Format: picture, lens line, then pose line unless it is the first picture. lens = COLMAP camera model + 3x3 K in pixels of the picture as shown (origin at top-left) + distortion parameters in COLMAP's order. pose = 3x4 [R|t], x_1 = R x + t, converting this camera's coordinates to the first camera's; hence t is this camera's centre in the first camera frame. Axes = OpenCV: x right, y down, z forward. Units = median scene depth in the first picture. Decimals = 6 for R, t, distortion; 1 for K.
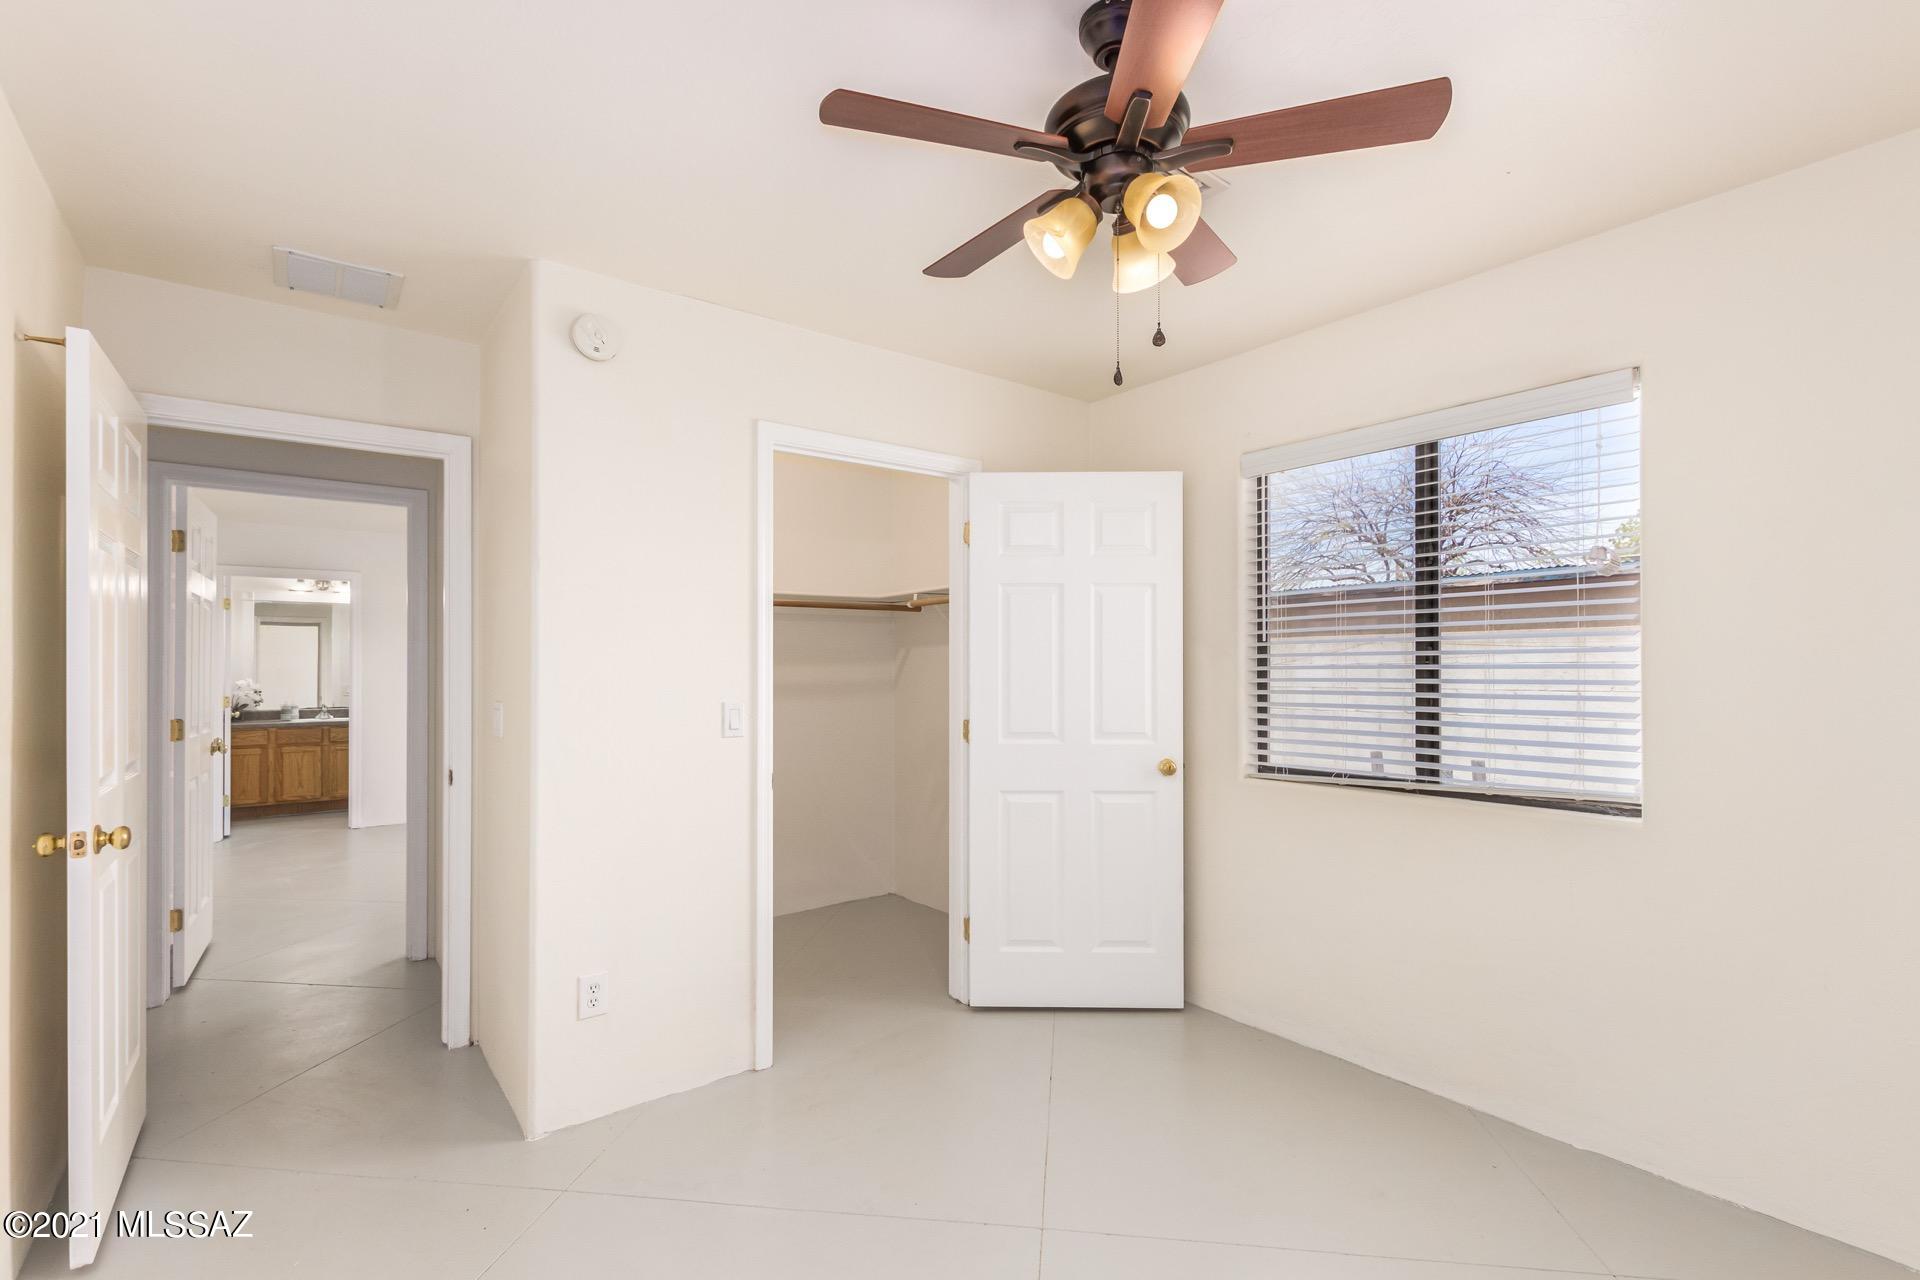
lens RADIAL K [[872.1, 0, 950.7], [0, 872.1, 665.1], [0, 0, 1]] dist [0.001441, 0.000273]
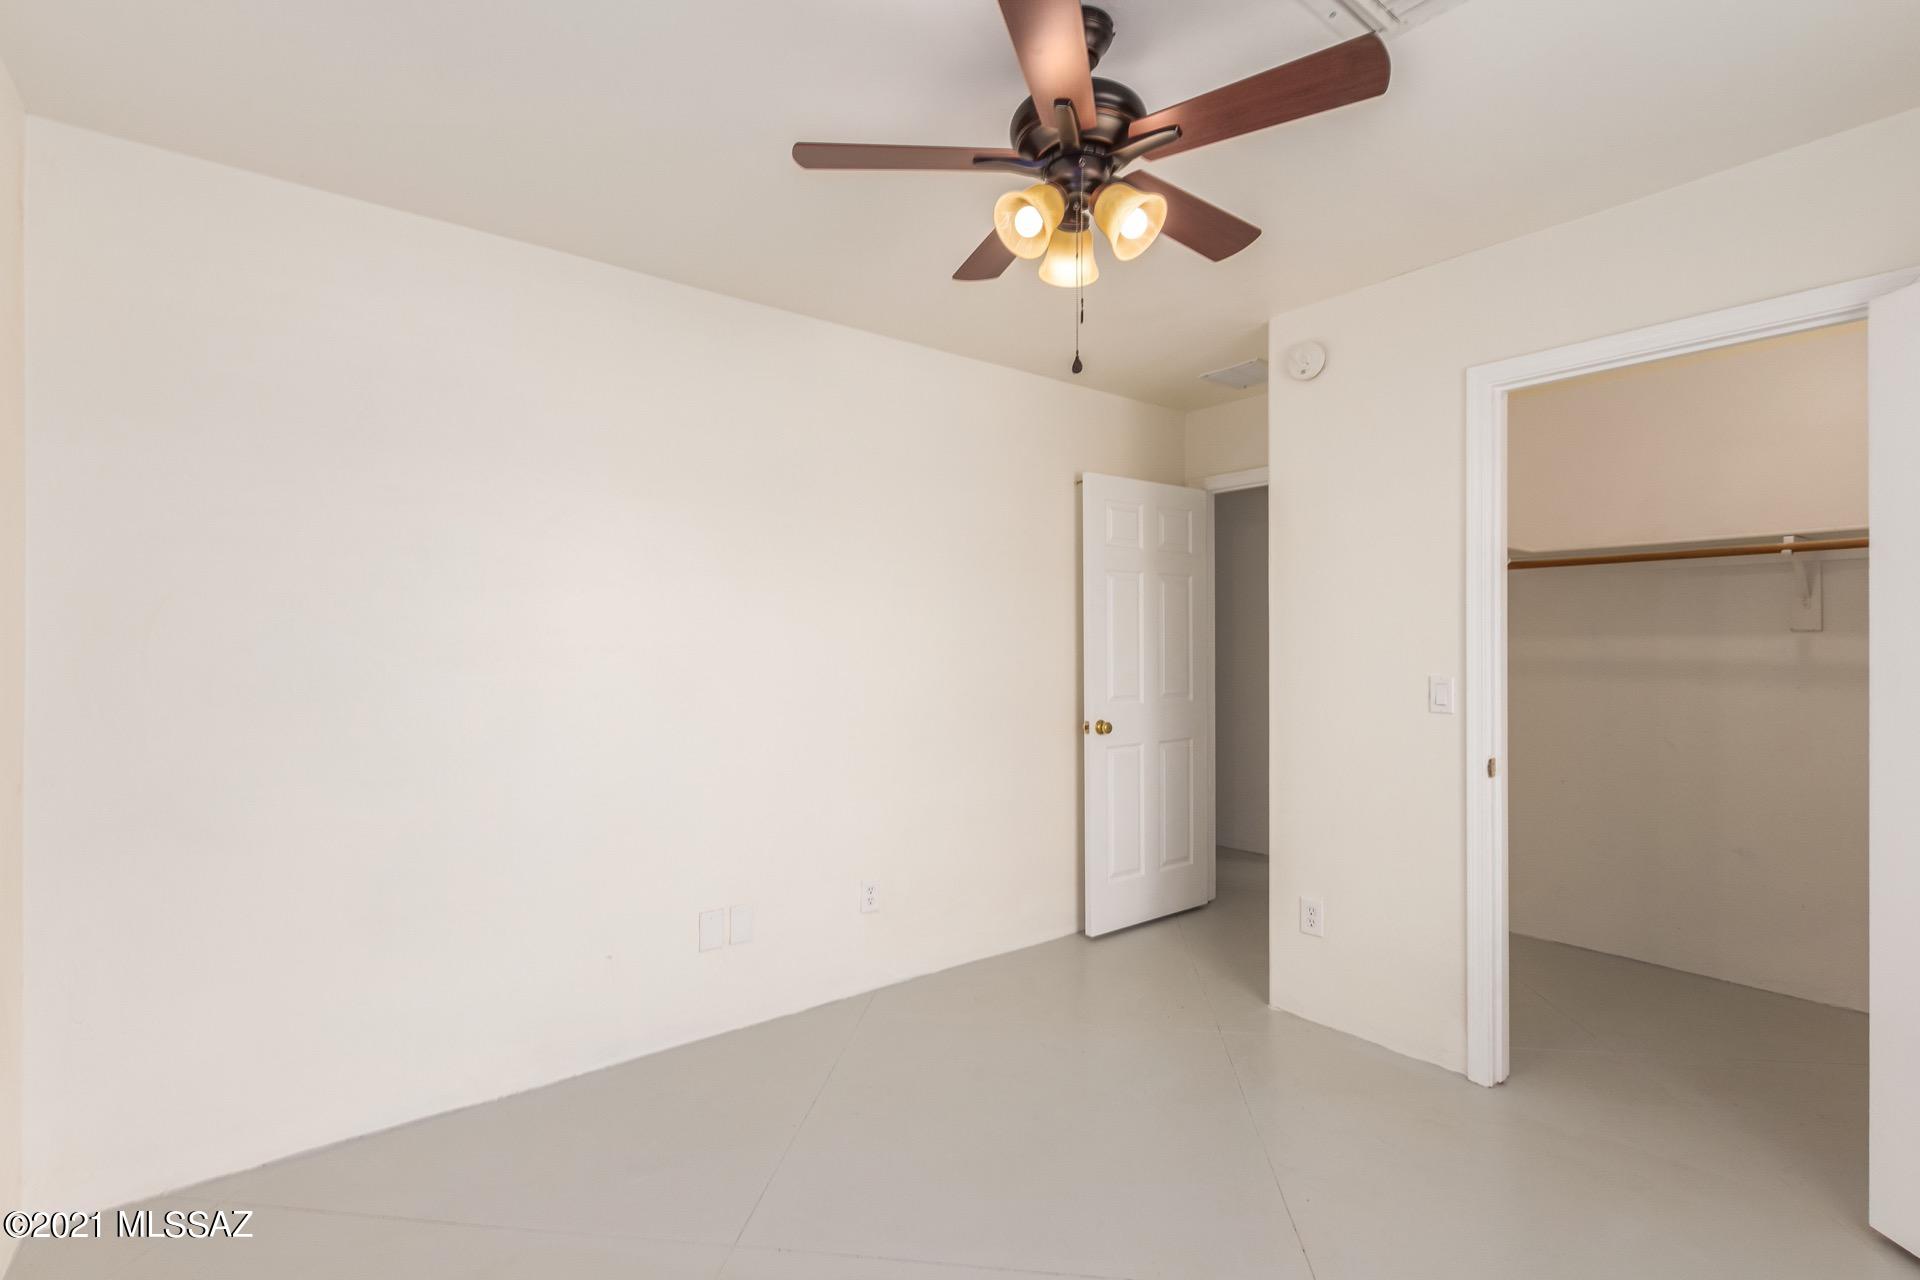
lens RADIAL K [[875.0, 0, 974.5], [0, 875.0, 655.5], [0, 0, 1]] dist [0.000432, 0.000039]
pose [[0.007245, 0.012837, -0.999891, 0.691590], [0.003084, 0.999913, 0.012860, 0.006015], [0.999969, -0.003176, 0.007204, 0.479787]]
